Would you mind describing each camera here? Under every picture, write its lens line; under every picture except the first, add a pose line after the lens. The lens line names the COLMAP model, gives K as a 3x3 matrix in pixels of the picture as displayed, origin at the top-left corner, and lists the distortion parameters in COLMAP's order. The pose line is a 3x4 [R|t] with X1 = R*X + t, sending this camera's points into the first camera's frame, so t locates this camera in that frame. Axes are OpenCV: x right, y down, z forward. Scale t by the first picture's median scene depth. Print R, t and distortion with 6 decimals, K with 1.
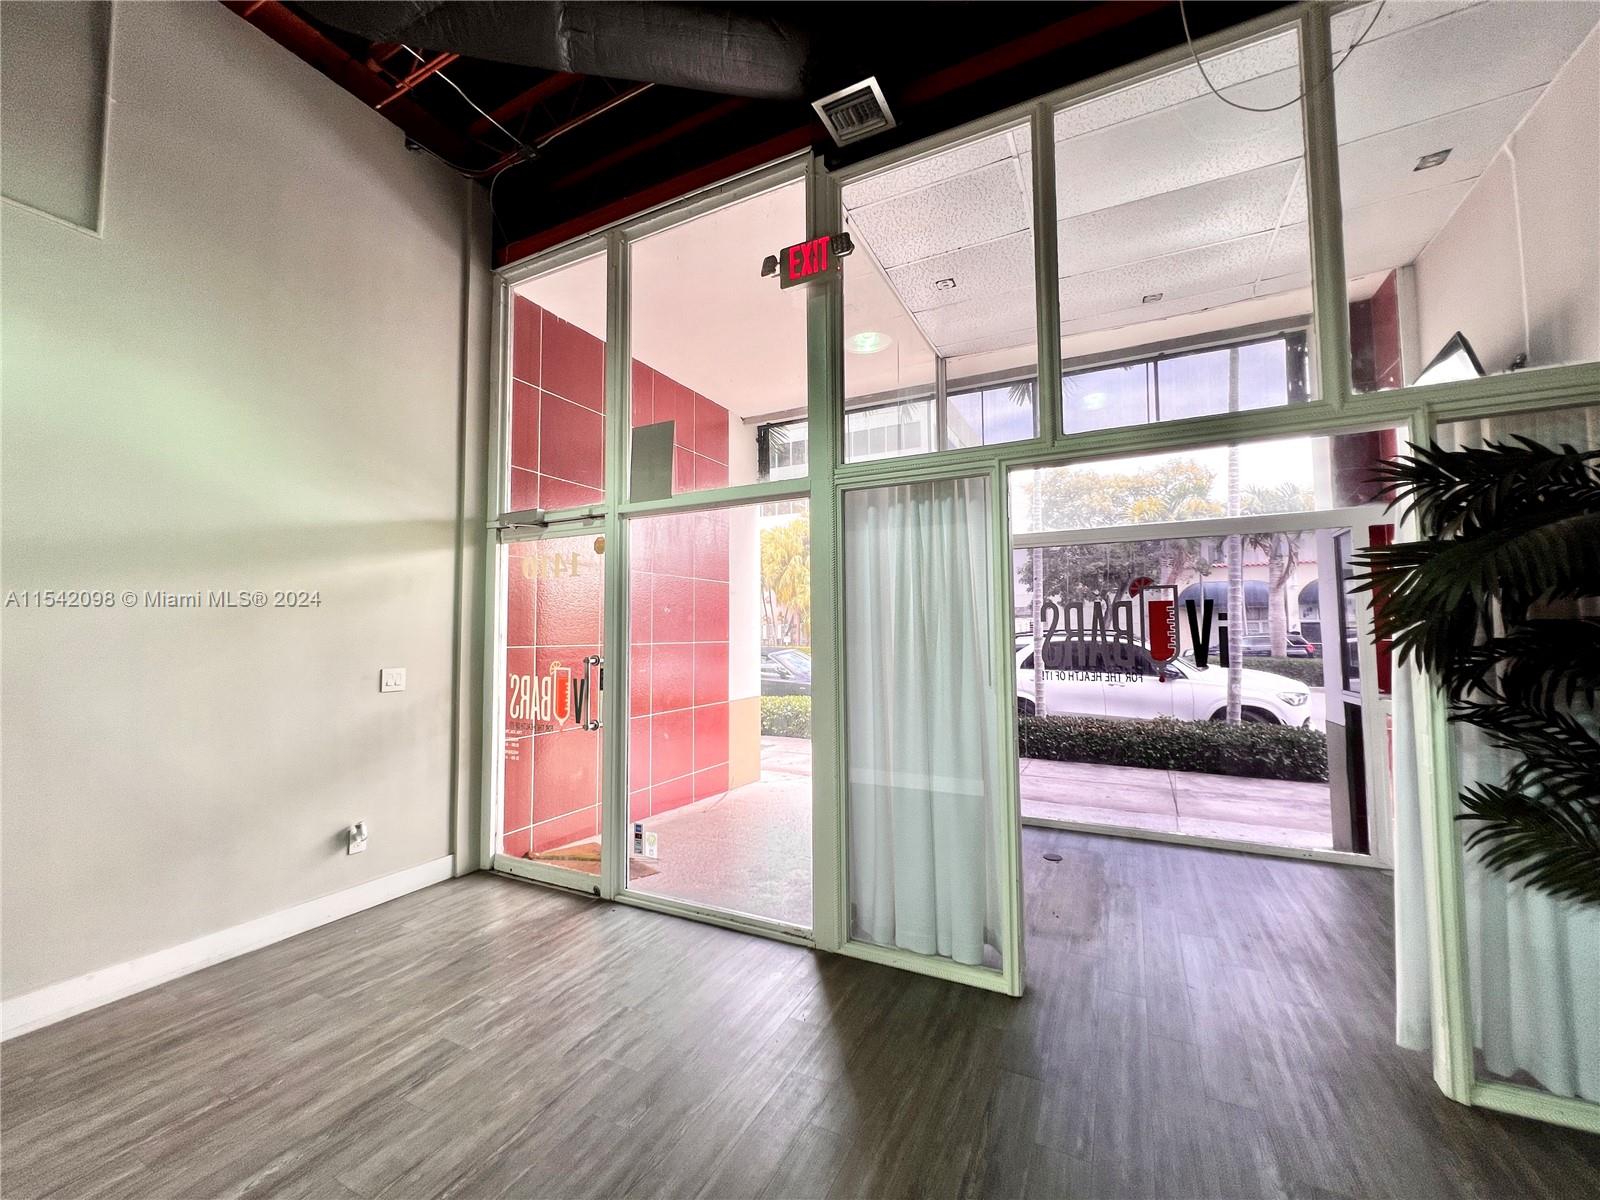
lens RADIAL K [[635.5, 0, 800.0], [0, 635.5, 600.0], [0, 0, 1]] dist [0.000914, 0.000122]
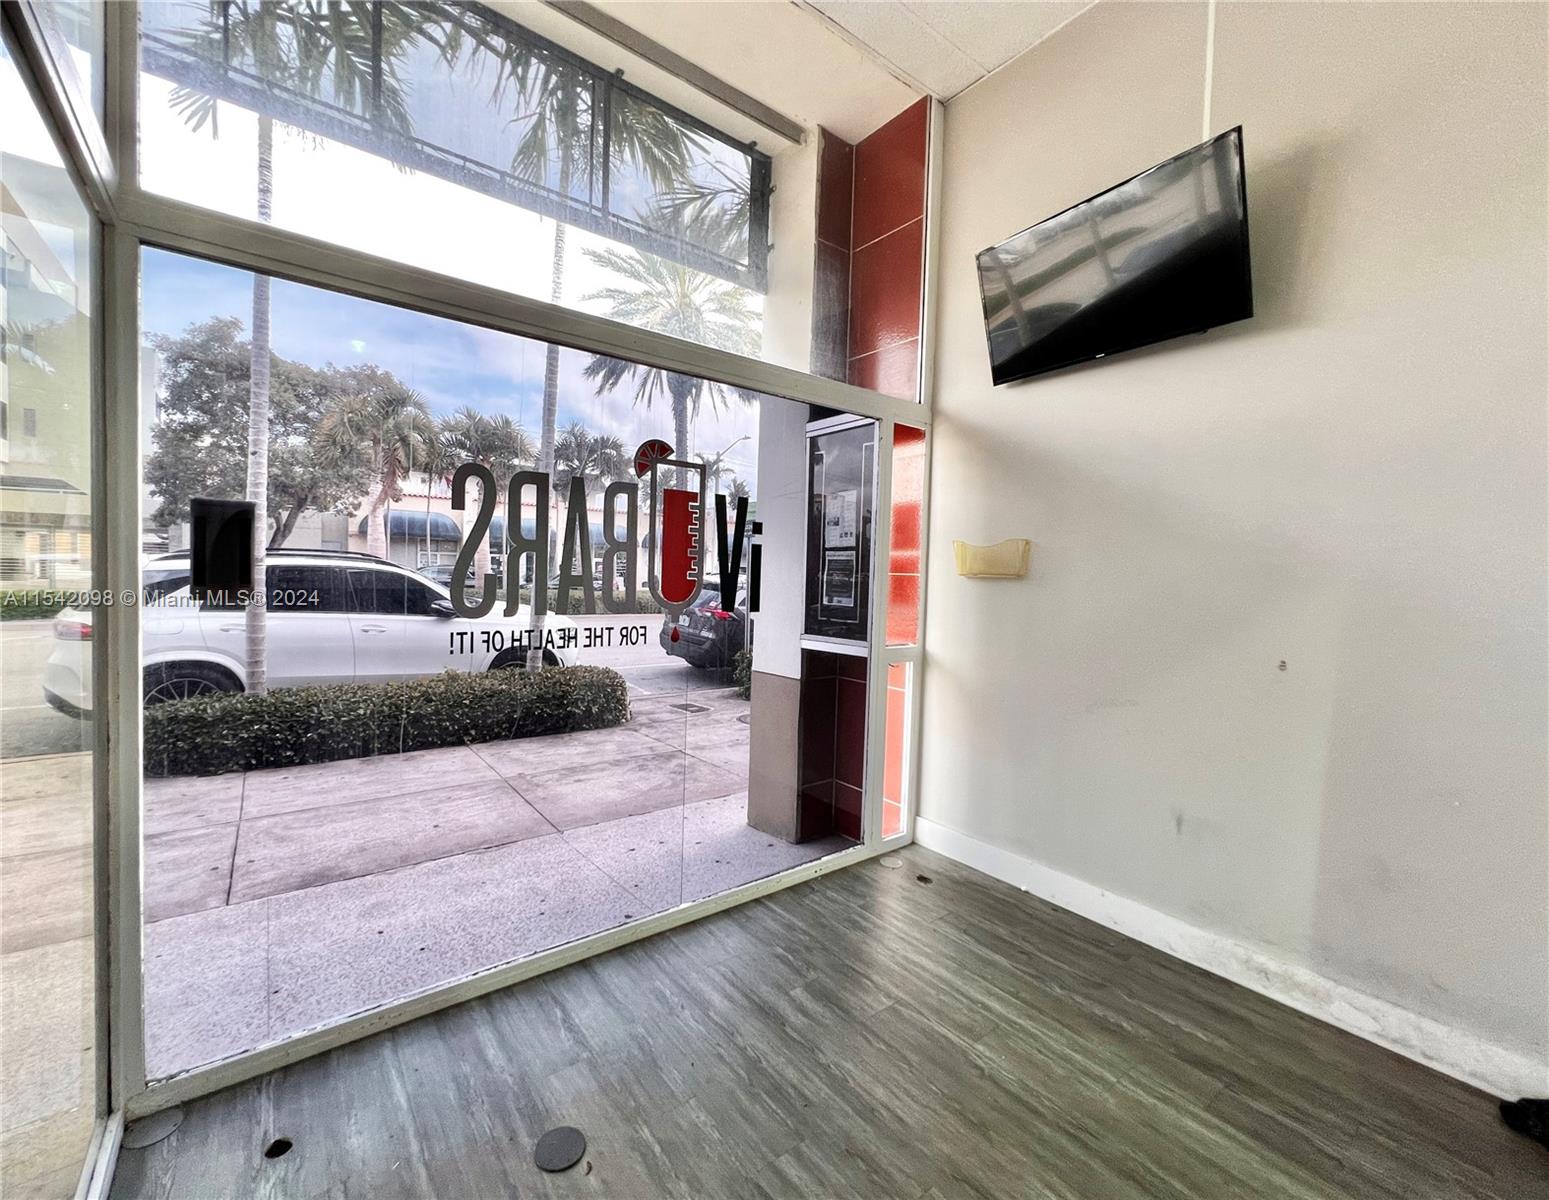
lens RADIAL K [[659.4, 0, 774.5], [0, 659.4, 600.0], [0, 0, 1]] dist [0.000572, 0.000076]
pose [[0.443272, -0.018087, 0.896205, 0.062321], [-0.078933, 0.995125, 0.059124, 0.030813], [-0.892905, -0.096948, 0.439684, 0.391437]]
